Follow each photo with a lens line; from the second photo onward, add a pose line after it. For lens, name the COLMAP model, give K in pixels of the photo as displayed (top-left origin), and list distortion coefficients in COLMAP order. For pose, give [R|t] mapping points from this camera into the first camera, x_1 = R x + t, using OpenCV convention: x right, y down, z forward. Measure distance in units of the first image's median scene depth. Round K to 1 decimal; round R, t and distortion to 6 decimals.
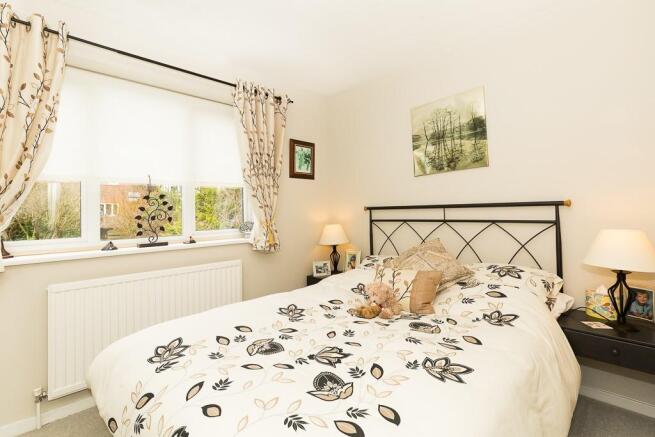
lens RADIAL K [[296.5, 0, 327.5], [0, 296.5, 218.5], [0, 0, 1]] dist [0.000321, -0.000067]
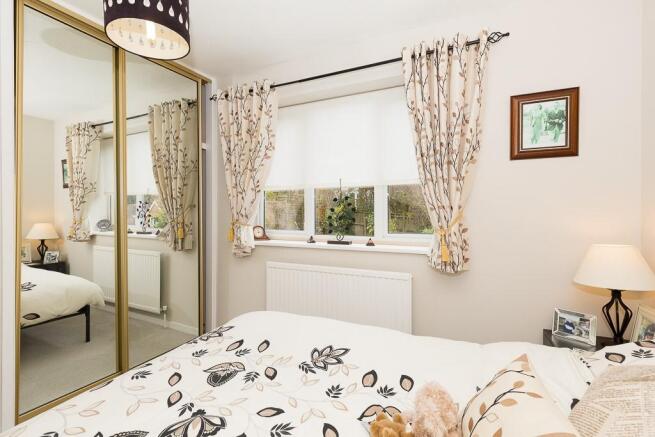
lens RADIAL K [[296.5, 0, 327.5], [0, 296.5, 218.5], [0, 0, 1]] dist [0.000321, -0.000067]
pose [[0.366822, 0.041199, -0.929378, 0.400372], [-0.025869, 0.999084, 0.034078, -0.036023], [0.929931, 0.011542, 0.367552, 0.540896]]
